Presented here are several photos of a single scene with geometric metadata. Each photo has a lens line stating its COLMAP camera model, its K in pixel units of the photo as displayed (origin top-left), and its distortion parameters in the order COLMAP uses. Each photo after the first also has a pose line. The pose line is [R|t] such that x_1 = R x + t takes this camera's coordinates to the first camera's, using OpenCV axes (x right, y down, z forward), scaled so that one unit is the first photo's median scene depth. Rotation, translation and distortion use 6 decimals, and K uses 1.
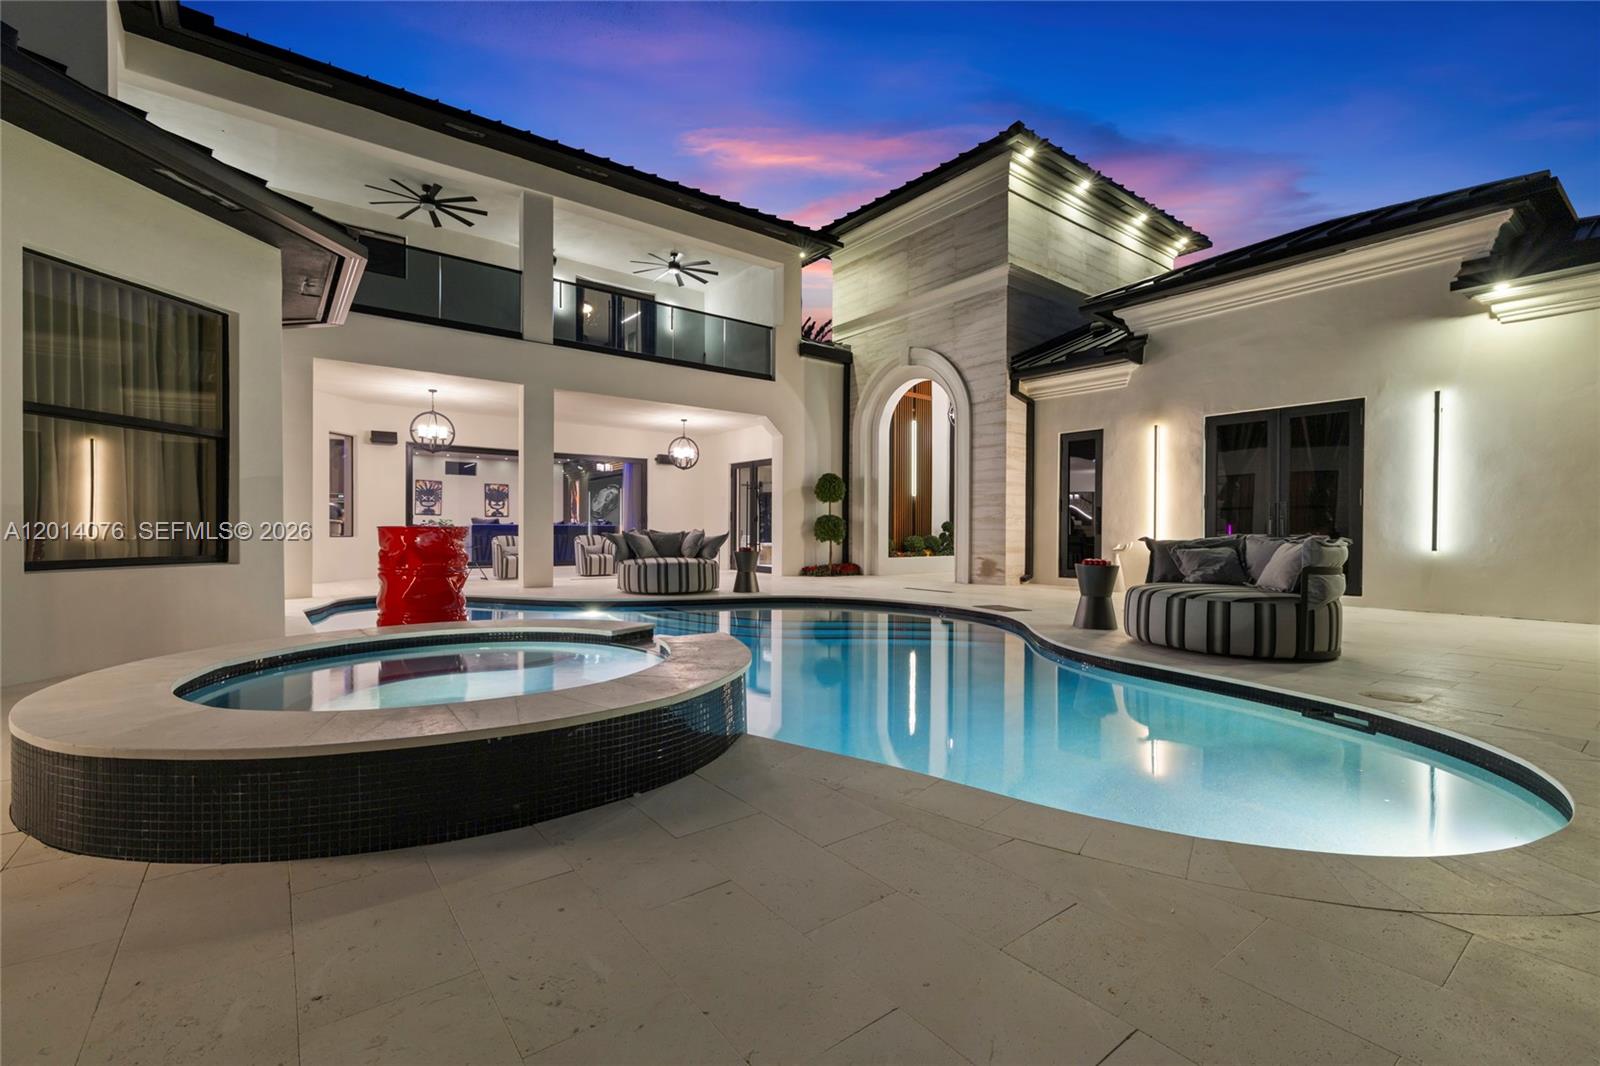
lens RADIAL K [[693.4, 0, 803.6], [0, 693.4, 541.9], [0, 0, 1]] dist [-0.004360, 0.000317]
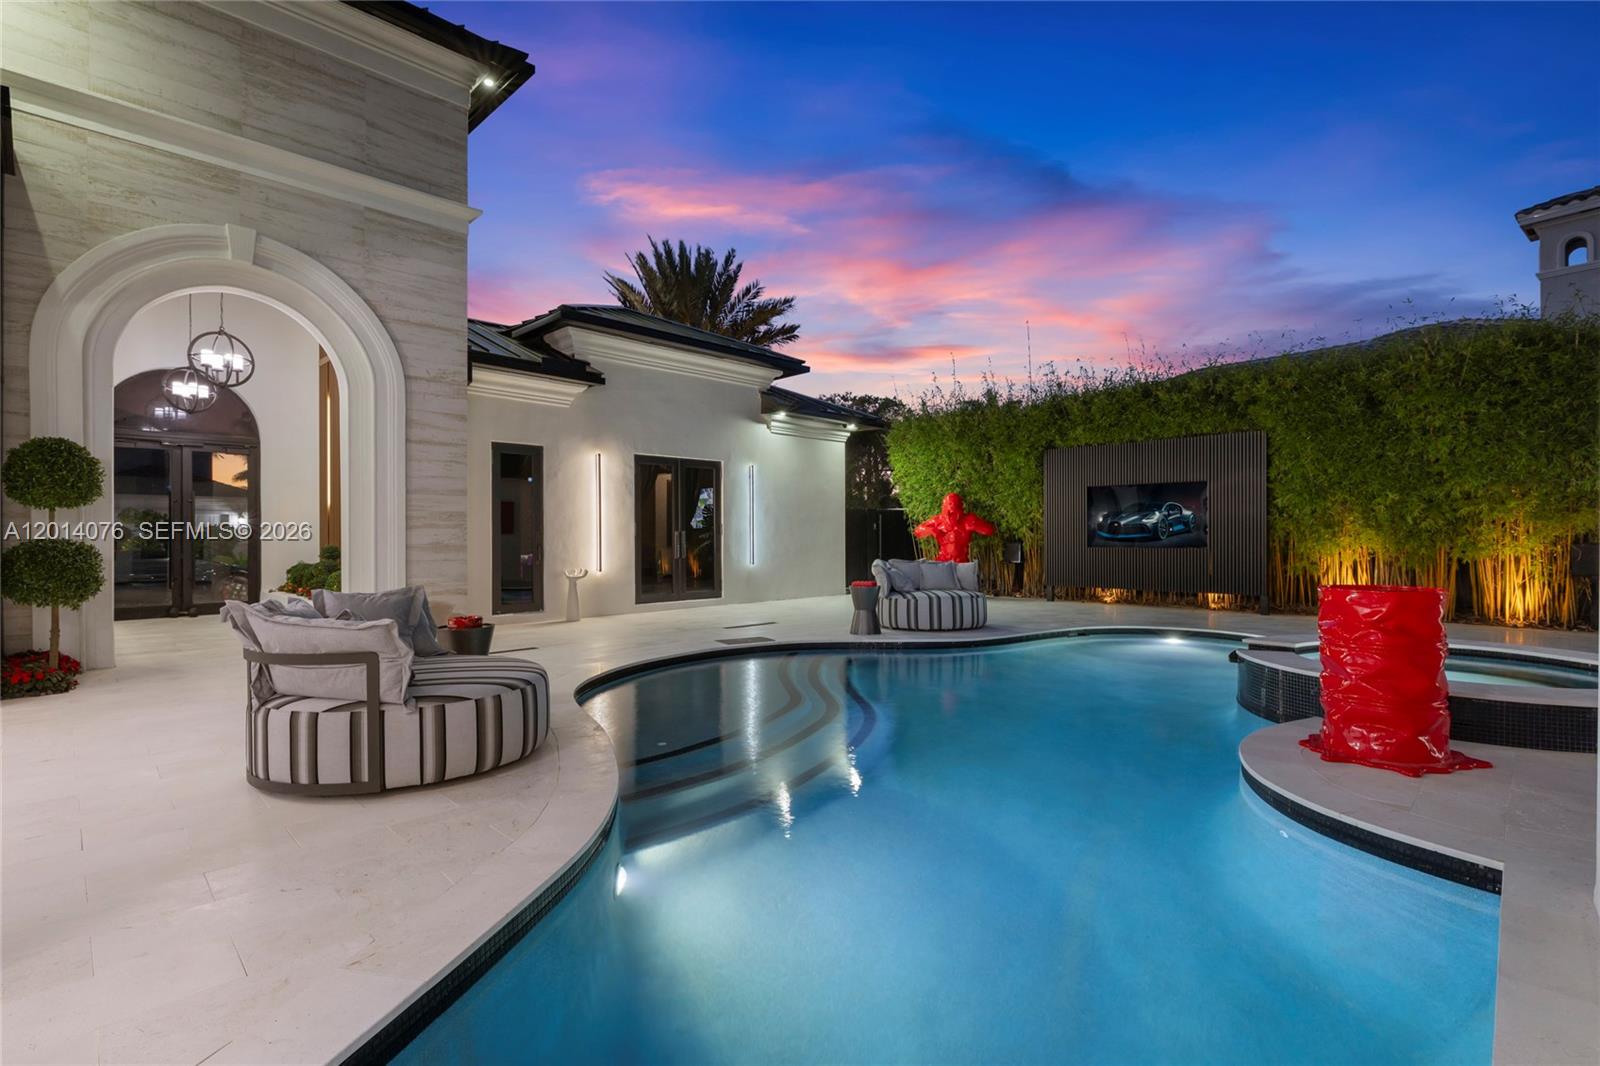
lens RADIAL K [[763.1, 0, 800.3], [0, 763.1, 531.8], [0, 0, 1]] dist [0.001590, -0.000009]
pose [[-0.153253, 0.006336, 0.988167, -0.570791], [0.028915, 0.999580, -0.001925, -0.036403], [-0.987764, 0.028278, -0.153372, 0.769924]]
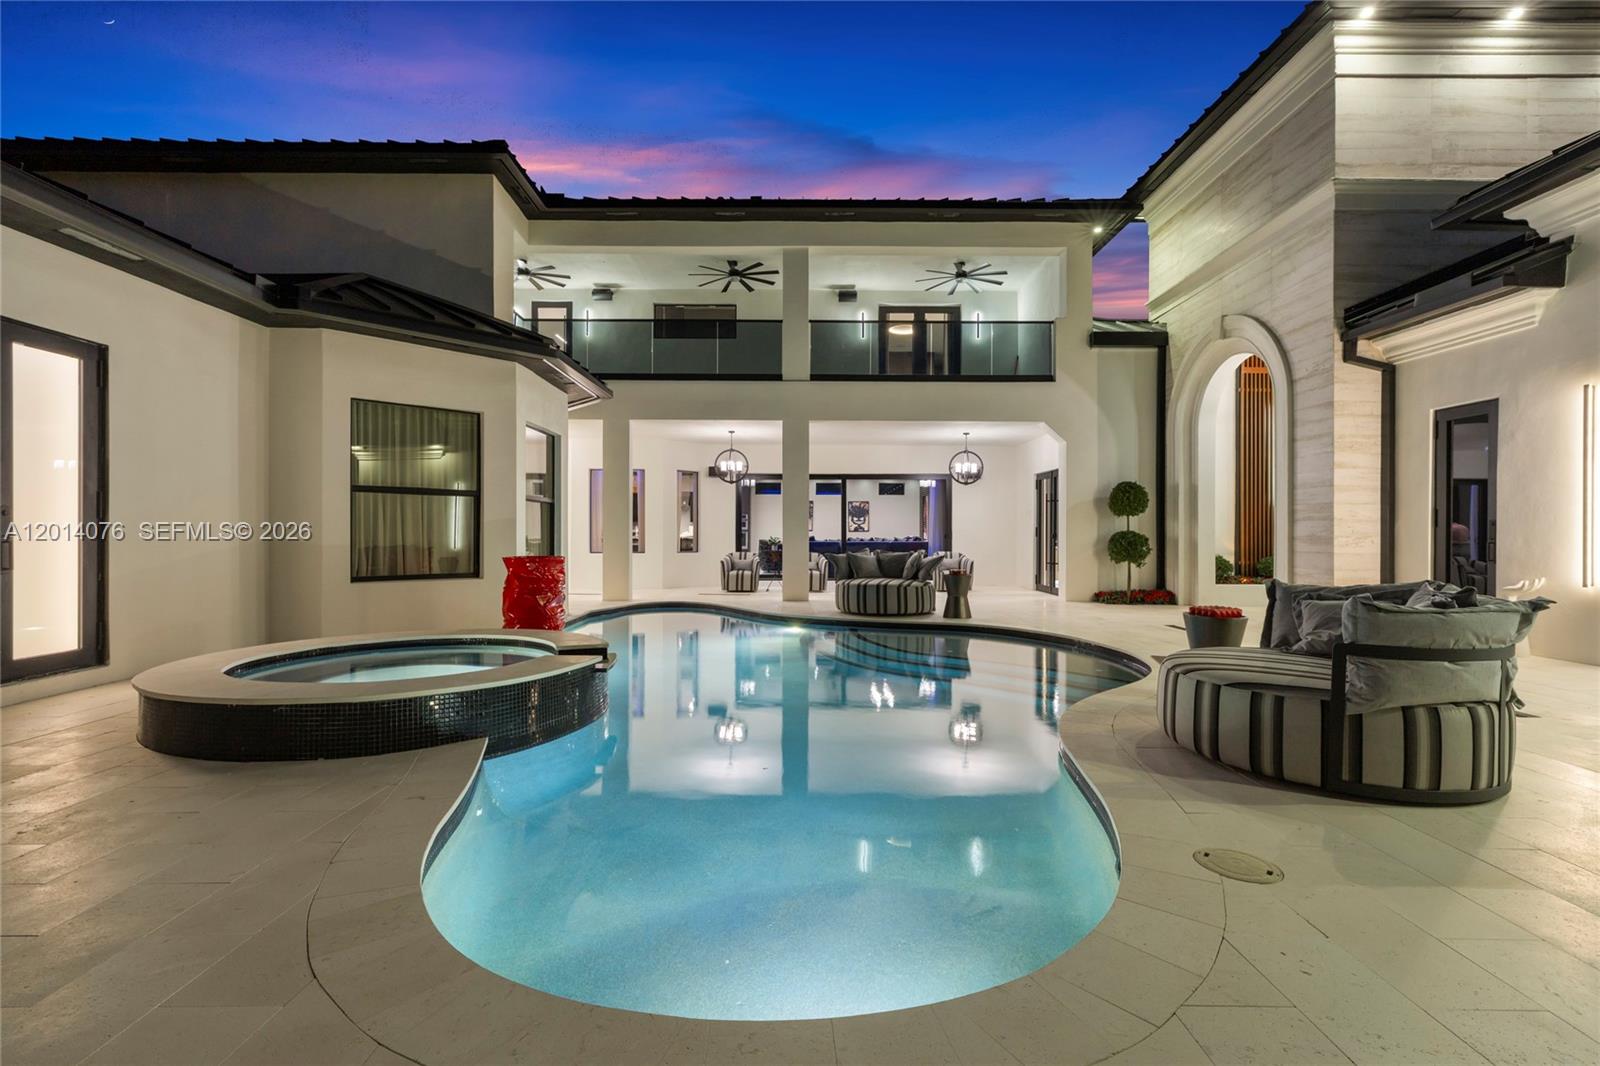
lens RADIAL K [[722.2, 0, 800.6], [0, 722.2, 538.5], [0, 0, 1]] dist [0.002512, 0.000475]
pose [[0.794087, -0.000427, -0.607804, 0.306627], [-0.008912, 0.999884, -0.012346, -0.018964], [0.607738, 0.015220, 0.793991, 0.080903]]
